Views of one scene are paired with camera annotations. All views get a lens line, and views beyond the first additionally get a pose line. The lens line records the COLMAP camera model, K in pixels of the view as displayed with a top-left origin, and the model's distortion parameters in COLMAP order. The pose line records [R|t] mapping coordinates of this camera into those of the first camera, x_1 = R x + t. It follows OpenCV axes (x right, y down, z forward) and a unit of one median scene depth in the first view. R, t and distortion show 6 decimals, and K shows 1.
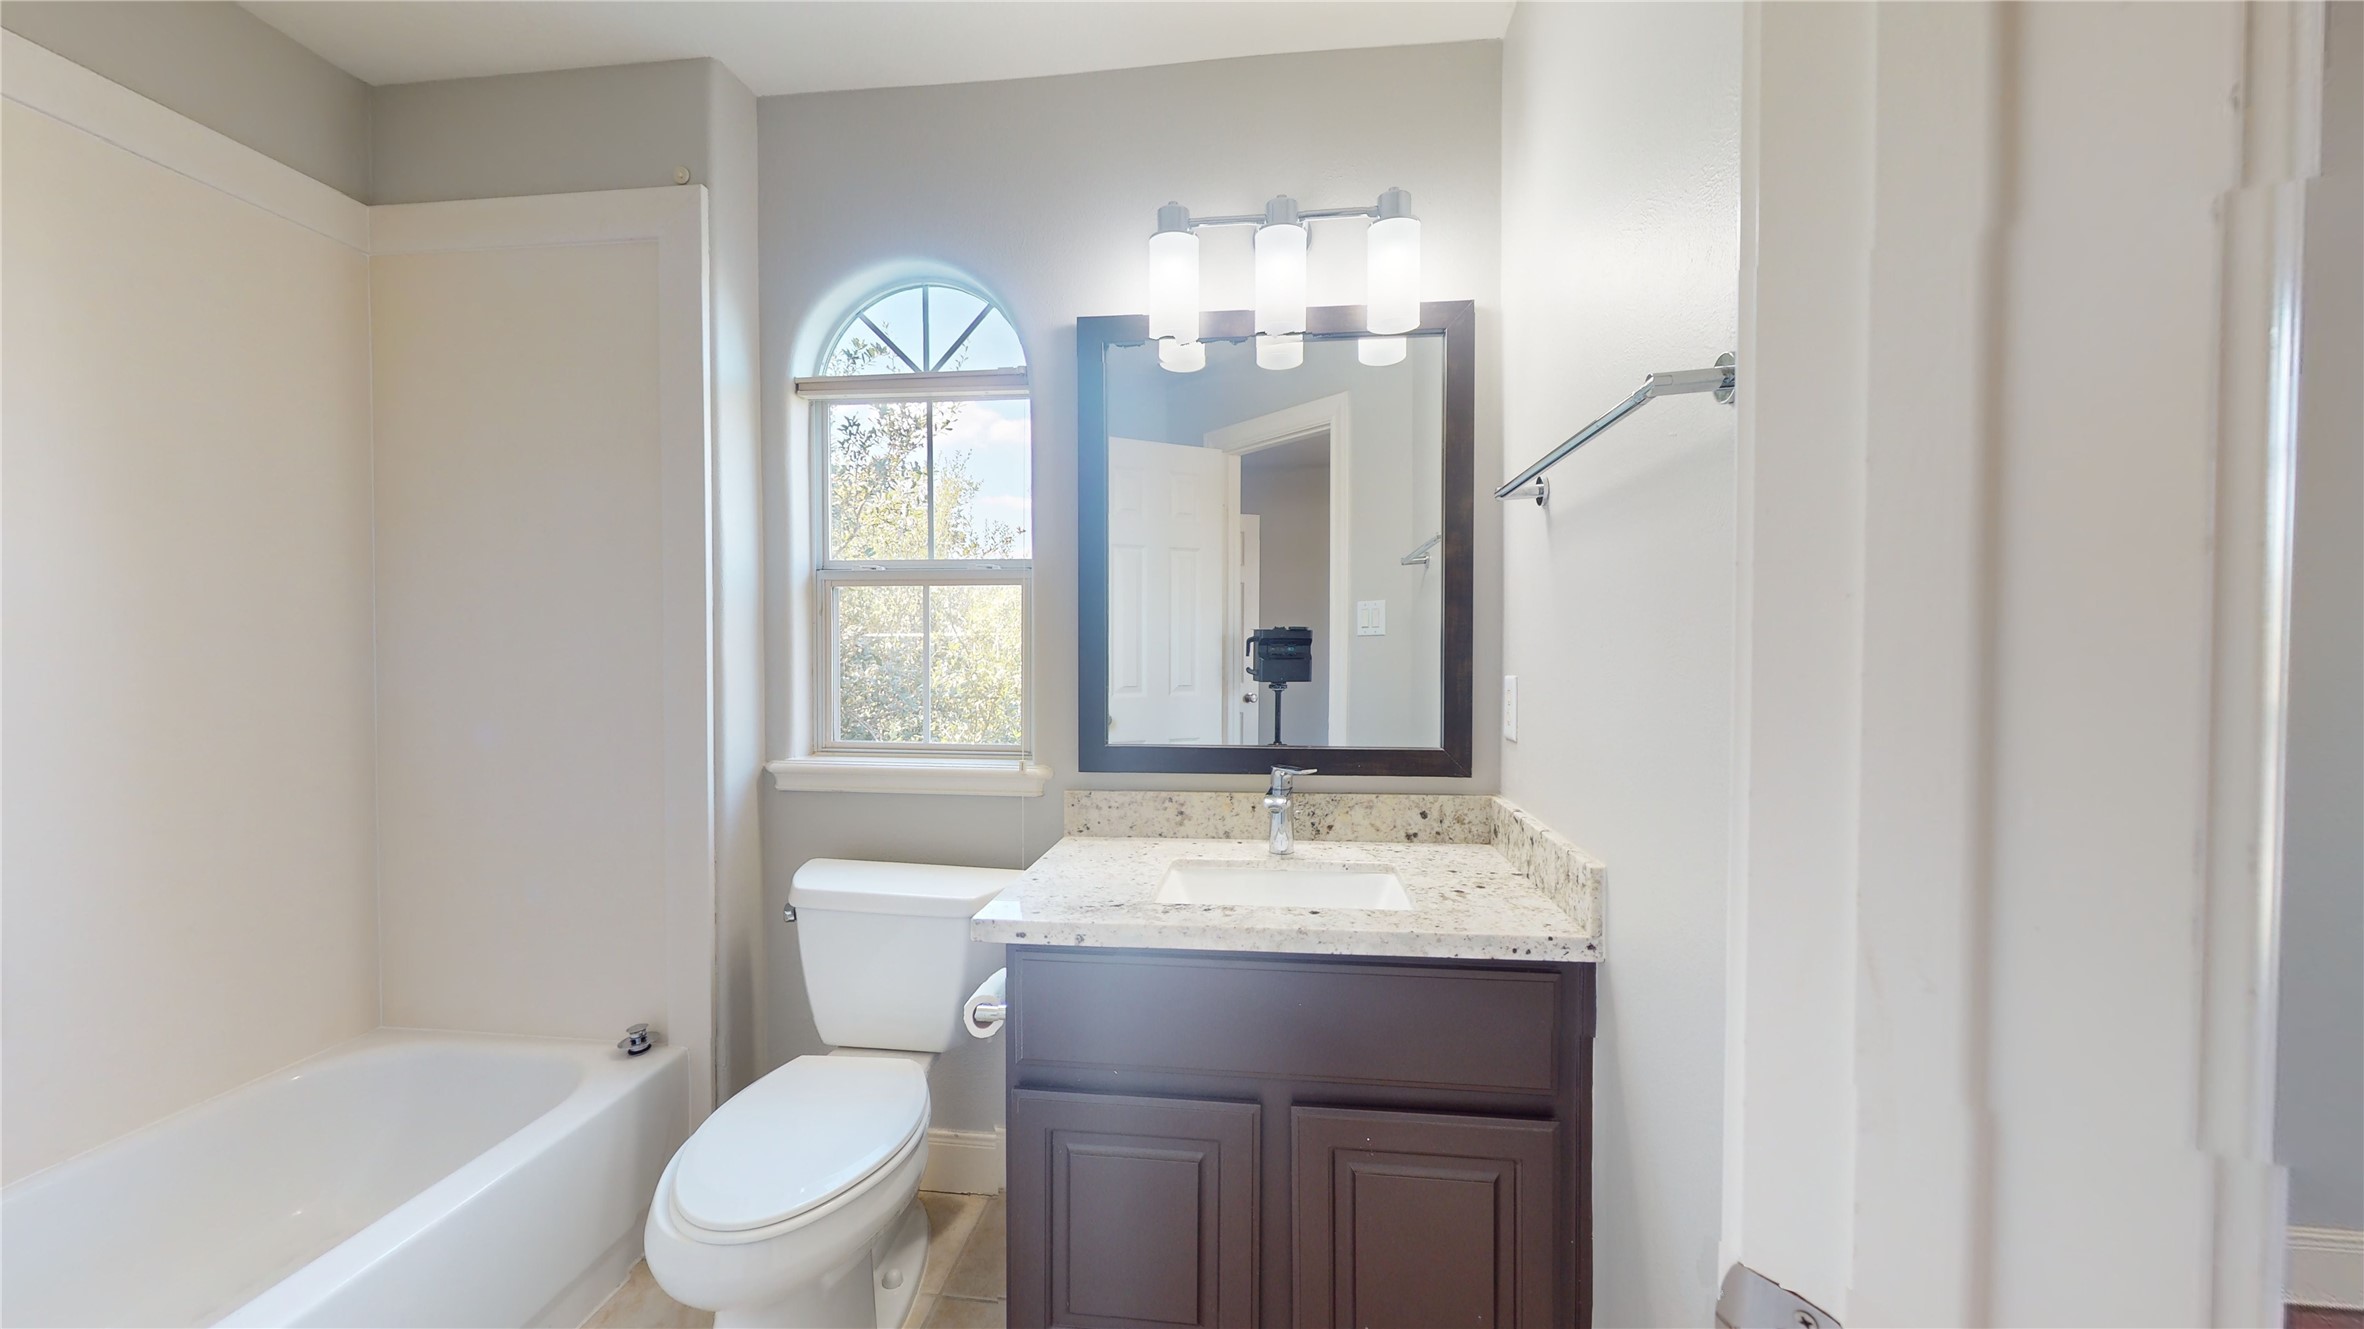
lens RADIAL K [[983.9, 0, 1185.9], [0, 983.9, 667.5], [0, 0, 1]] dist [-0.000120, -0.000045]
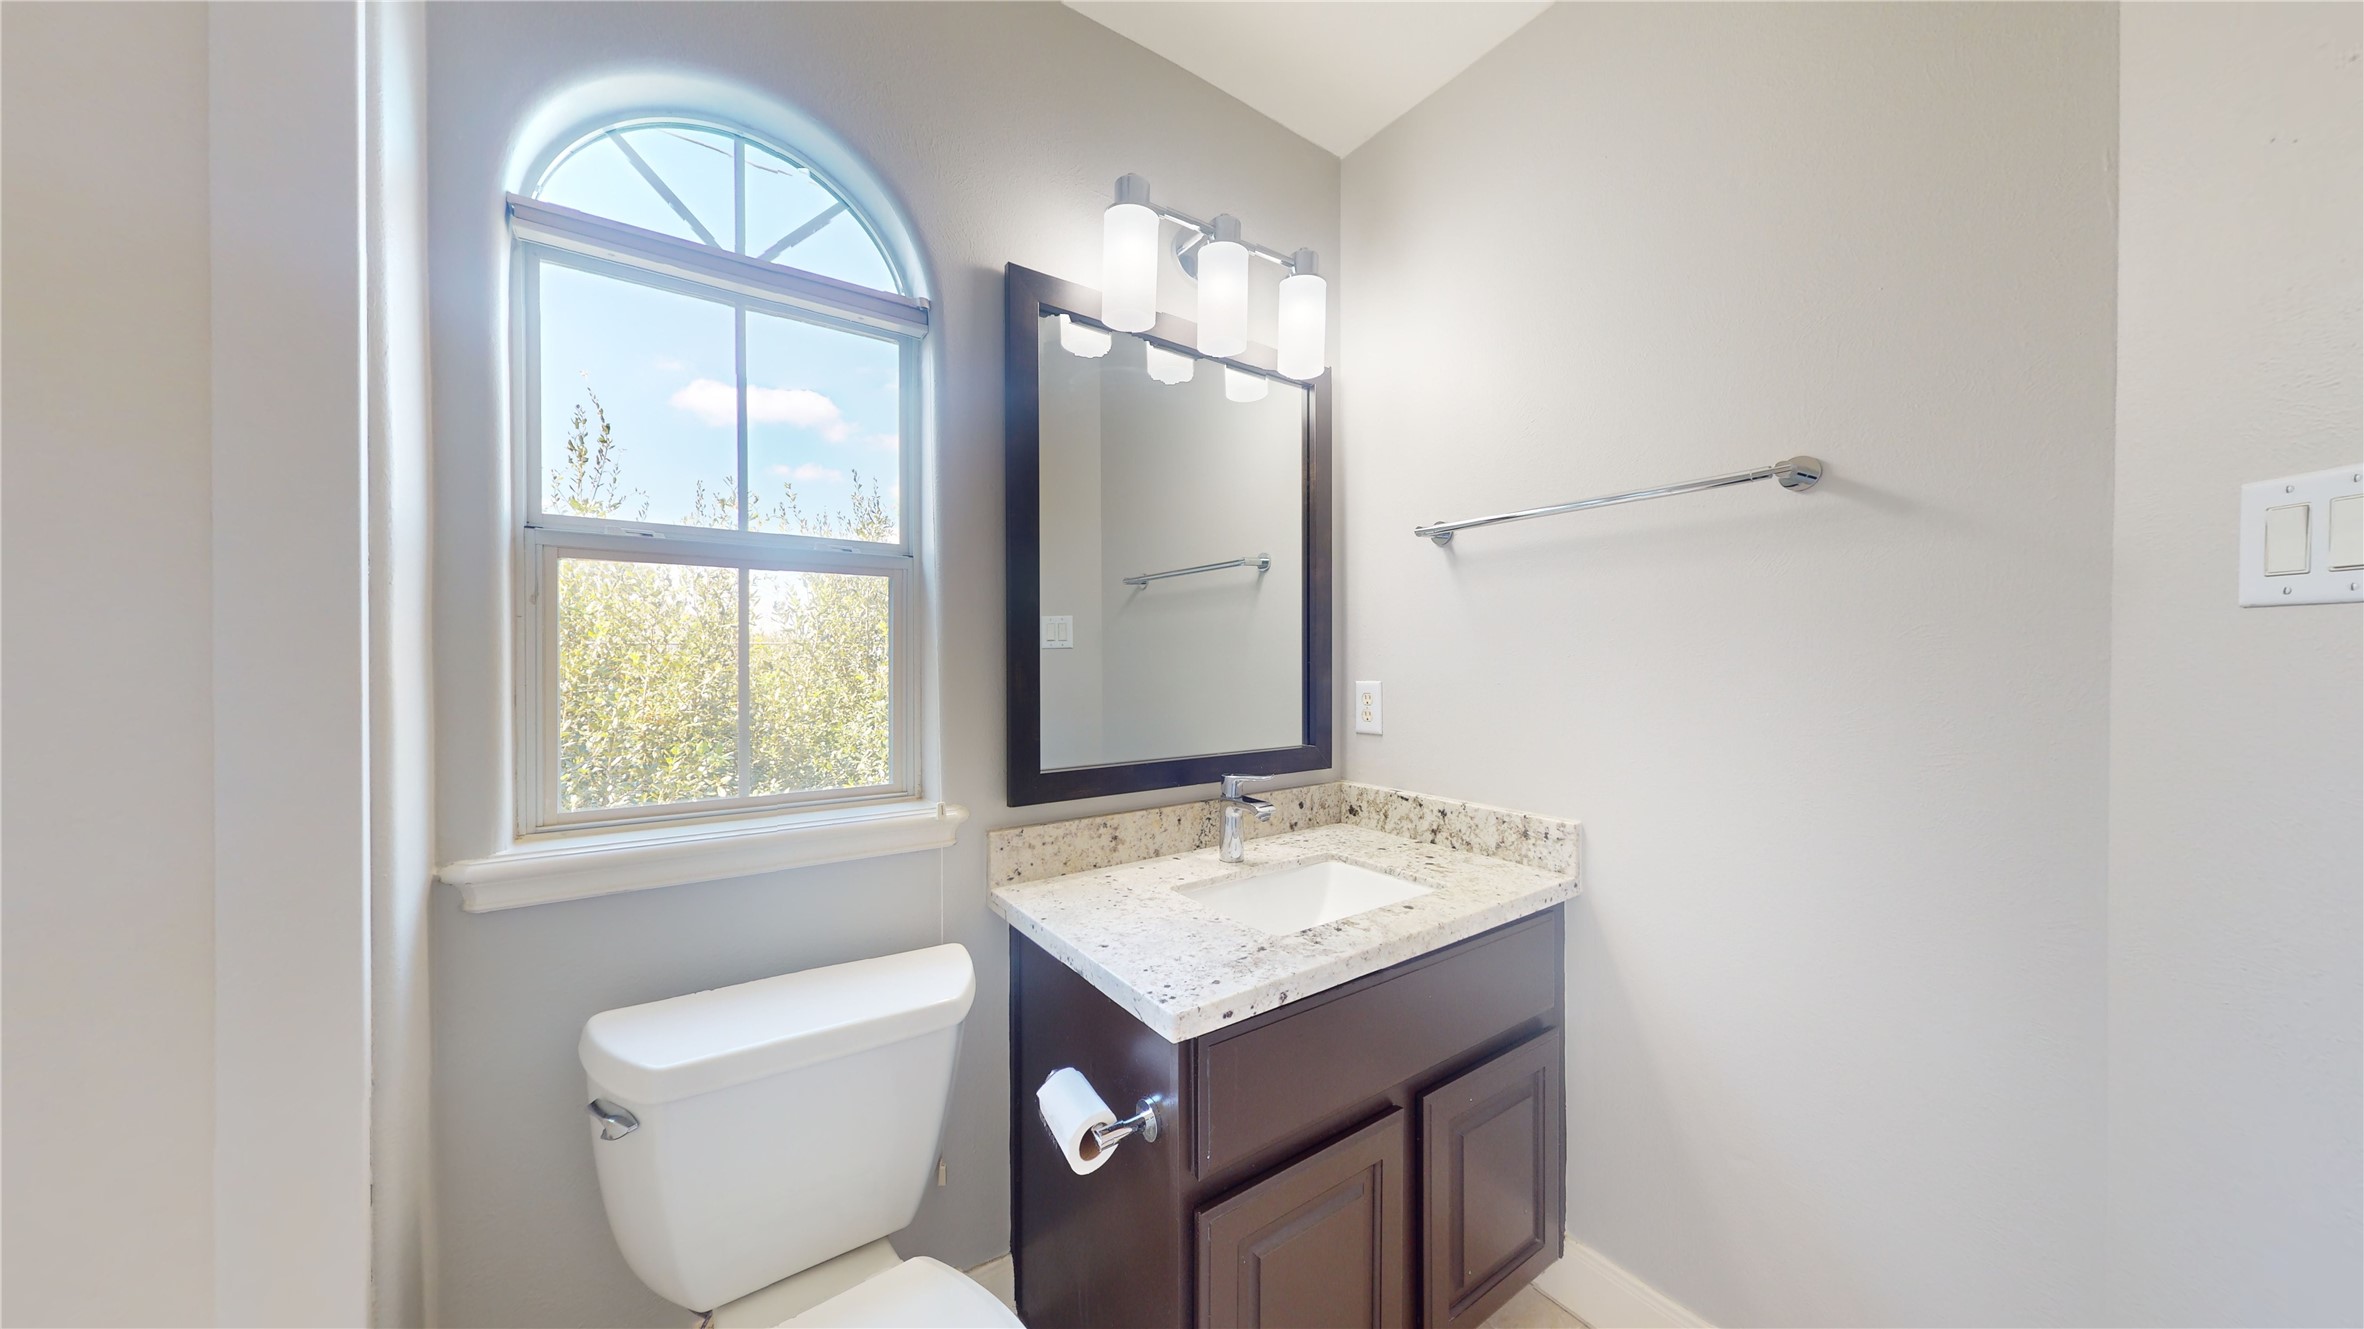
lens RADIAL K [[814.5, 0, 1188.4], [0, 814.5, 658.5], [0, 0, 1]] dist [0.011282, -0.000014]
pose [[0.707554, -0.000242, 0.706659, -0.491143], [0.018657, 0.999658, -0.018339, -0.003888], [-0.706412, 0.026160, 0.707317, 0.408429]]
